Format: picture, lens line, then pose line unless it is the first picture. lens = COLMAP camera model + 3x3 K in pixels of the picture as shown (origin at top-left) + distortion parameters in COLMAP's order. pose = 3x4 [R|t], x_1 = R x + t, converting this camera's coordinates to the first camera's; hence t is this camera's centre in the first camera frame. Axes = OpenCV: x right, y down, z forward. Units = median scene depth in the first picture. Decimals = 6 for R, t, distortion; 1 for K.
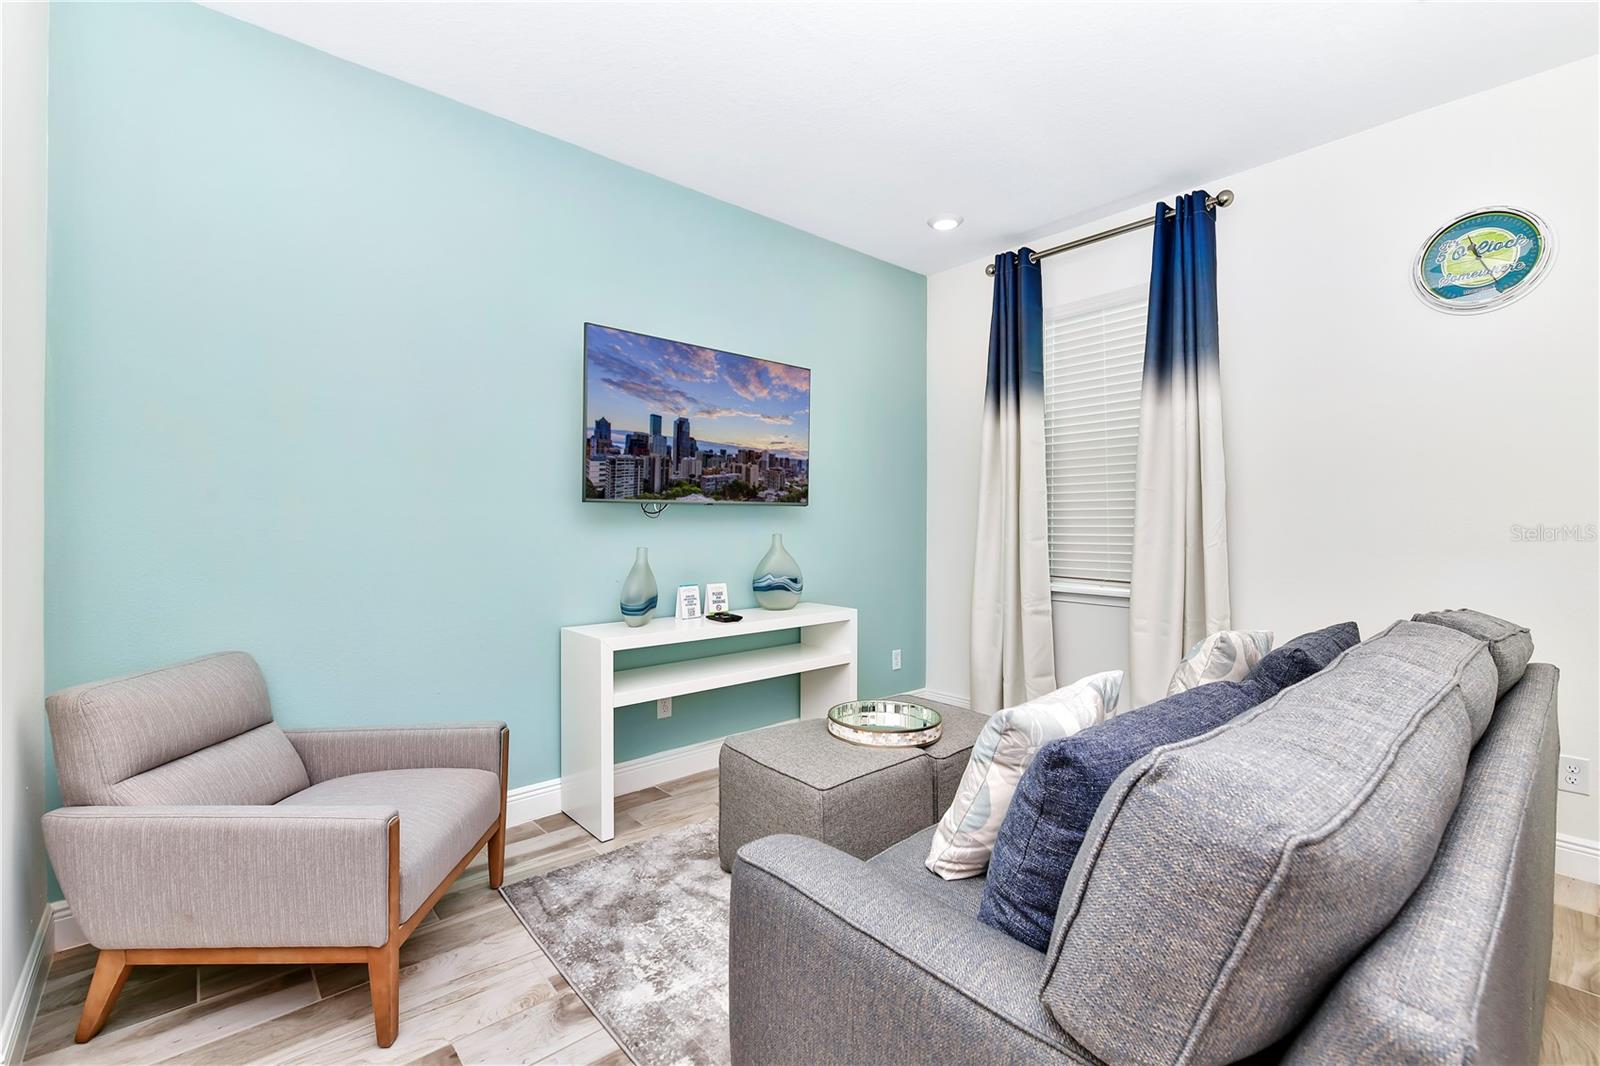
lens RADIAL K [[696.7, 0, 805.2], [0, 696.7, 527.1], [0, 0, 1]] dist [-0.003696, -0.002112]
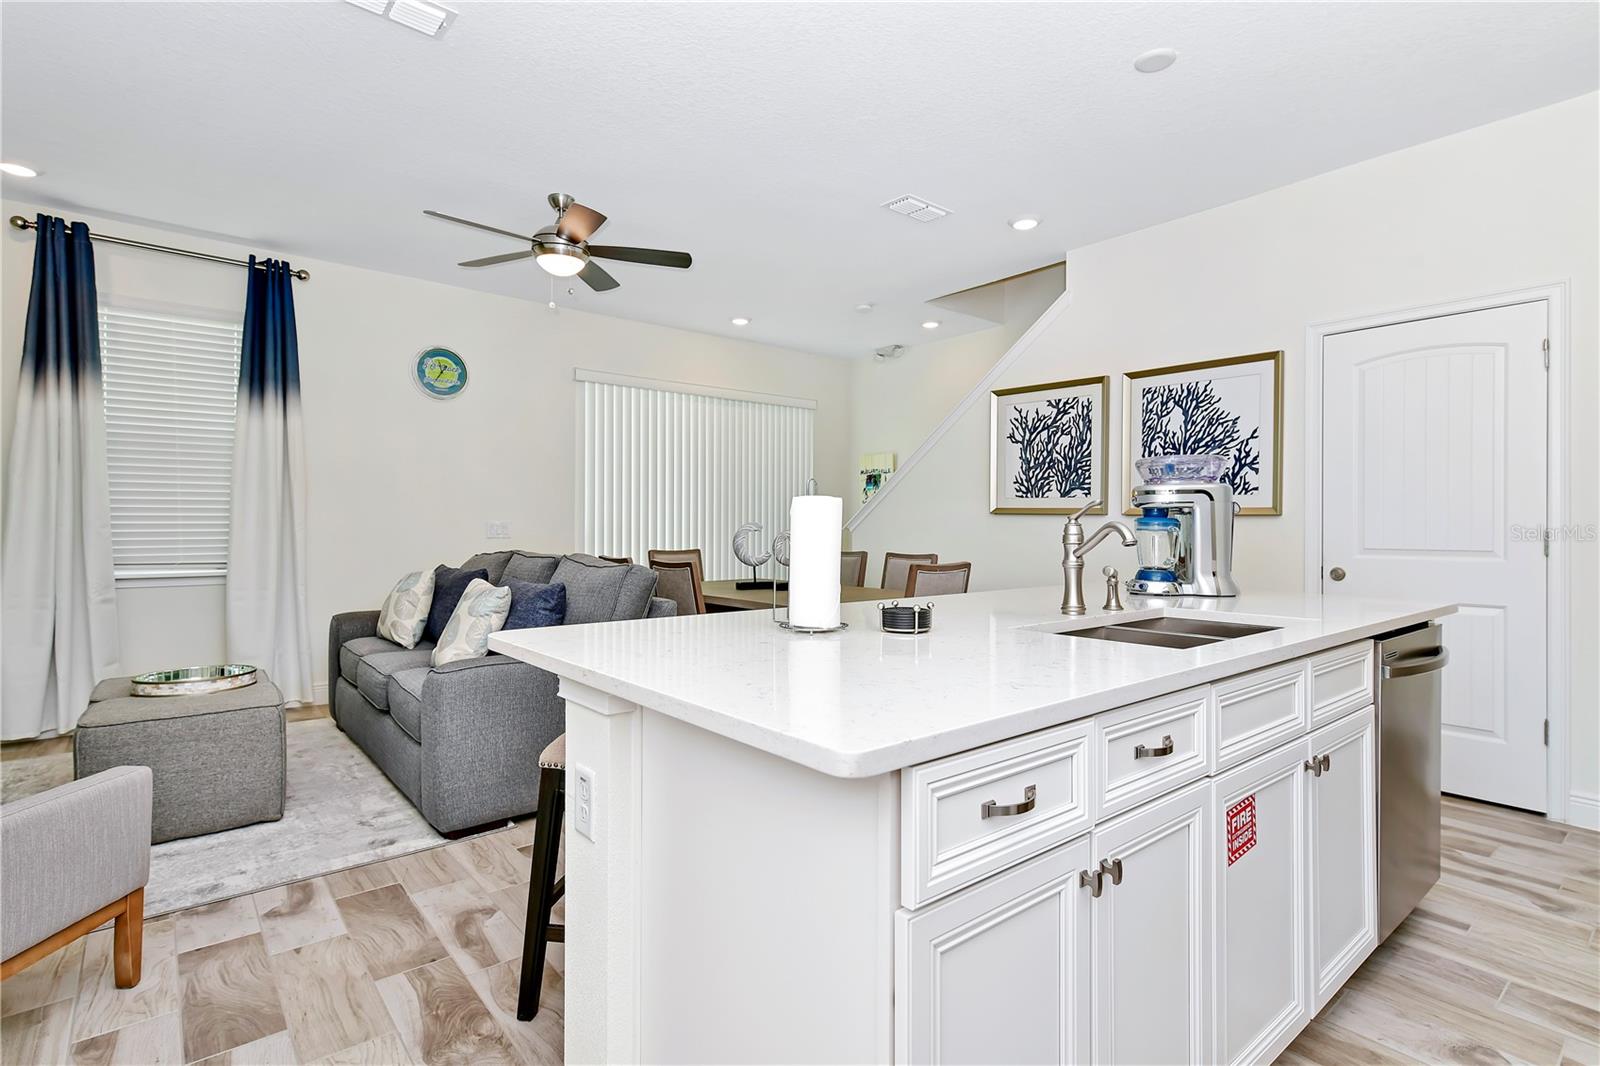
lens RADIAL K [[757.4, 0, 813.7], [0, 757.4, 530.9], [0, 0, 1]] dist [-0.003021, 0.001963]
pose [[0.005861, -0.013559, 0.999891, -0.887280], [0.000956, 0.999908, 0.013553, 0.012782], [-0.999982, 0.000876, 0.005874, -0.021172]]
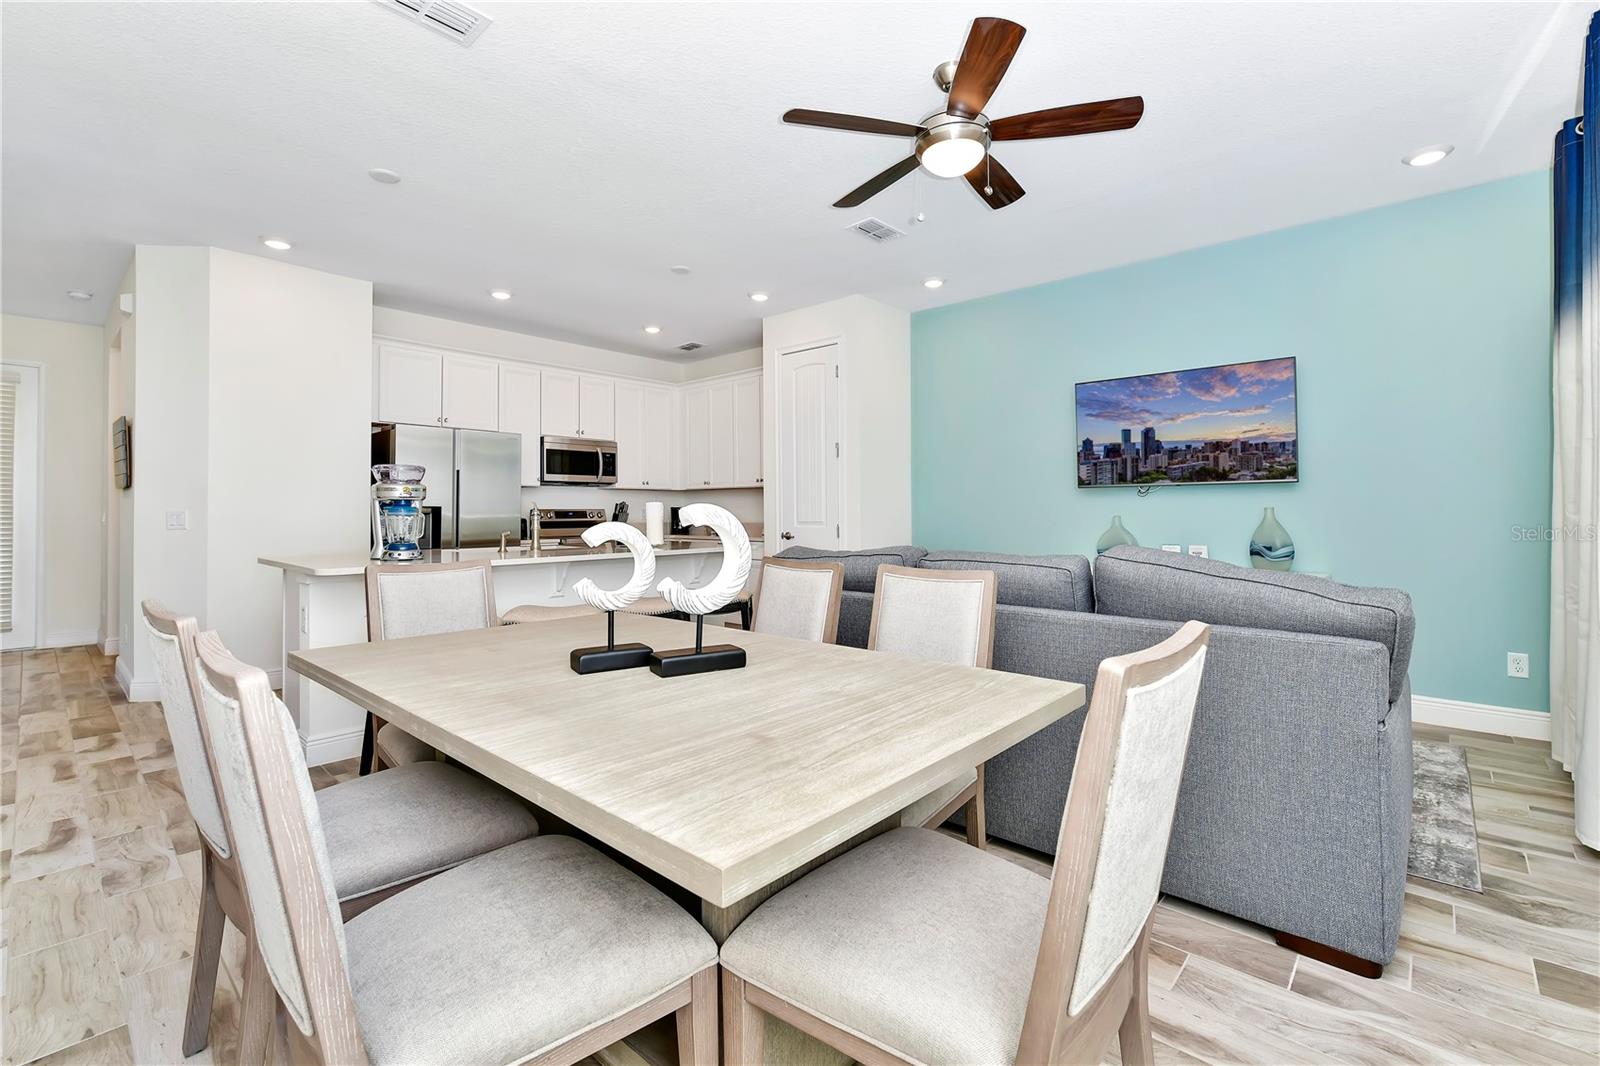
lens RADIAL K [[696.7, 0, 795.5], [0, 696.7, 504.3], [0, 0, 1]] dist [-0.003696, -0.002112]
pose [[0.105907, -0.017438, -0.994223, 1.154243], [0.000199, 0.999847, -0.017515, 0.026530], [0.994376, 0.001657, 0.105894, 0.116434]]
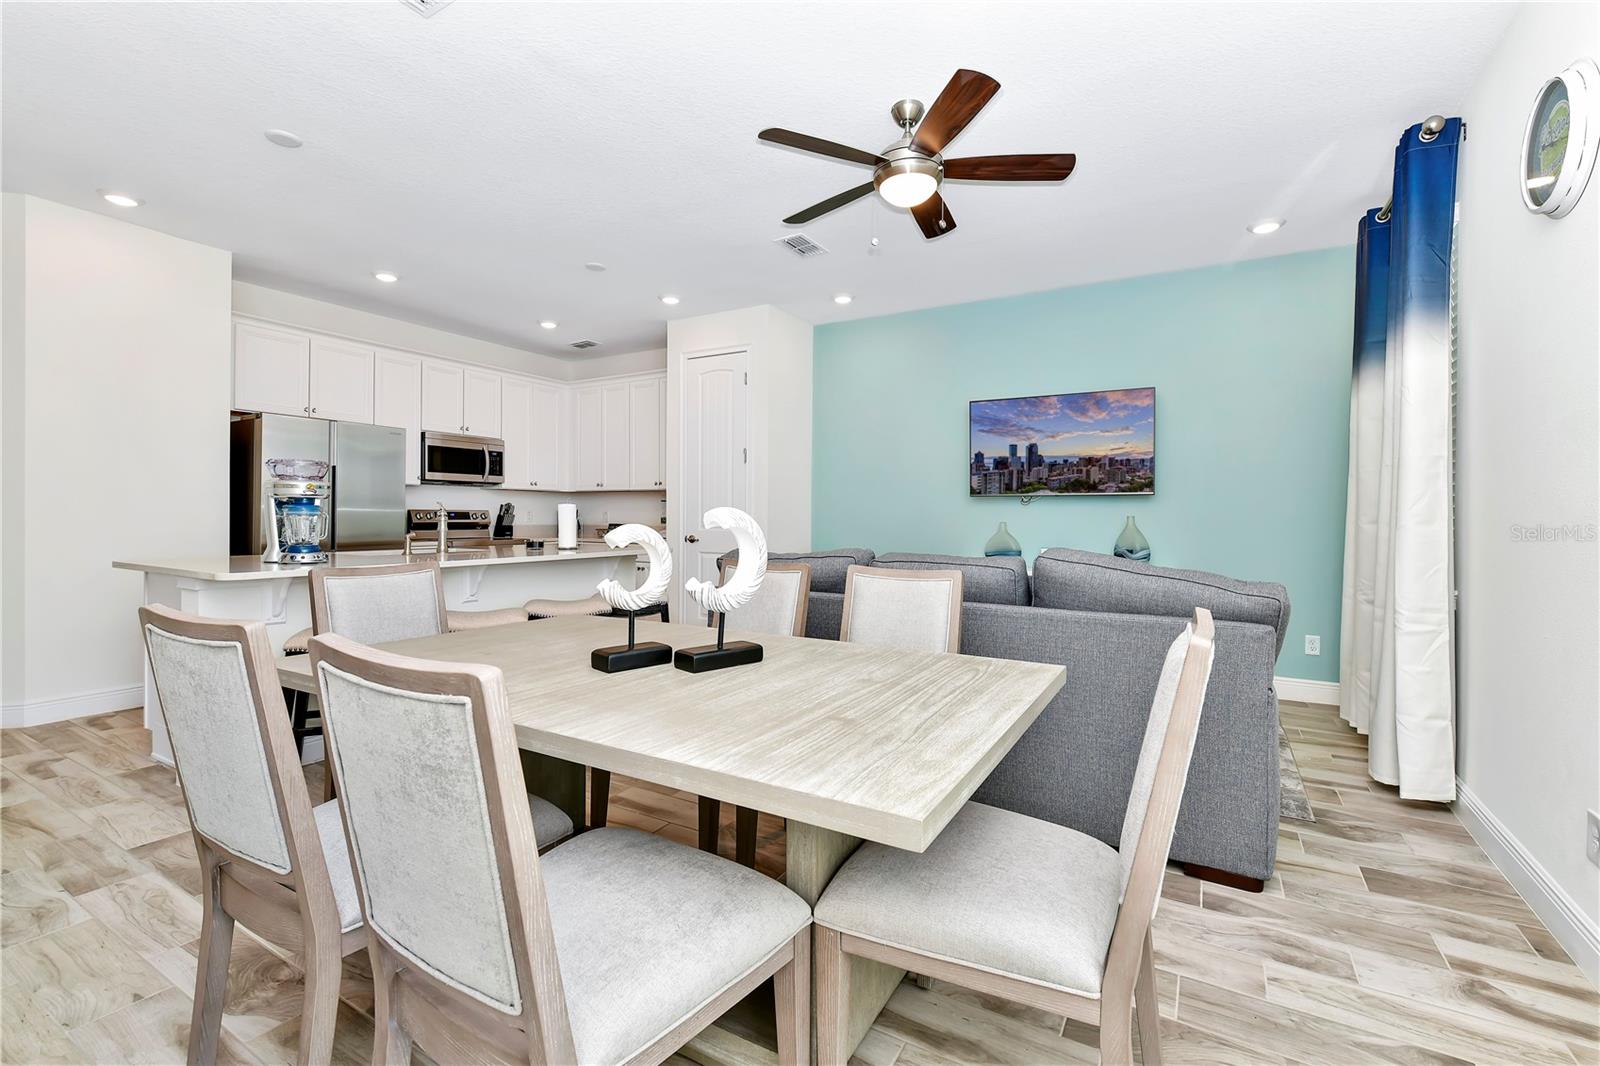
lens RADIAL K [[696.7, 0, 792.0], [0, 696.7, 521.1], [0, 0, 1]] dist [-0.003696, -0.002112]
pose [[0.304922, 0.003415, -0.952371, 1.166497], [-0.008315, 0.999965, 0.000924, 0.026184], [0.952341, 0.007638, 0.304940, -0.020668]]
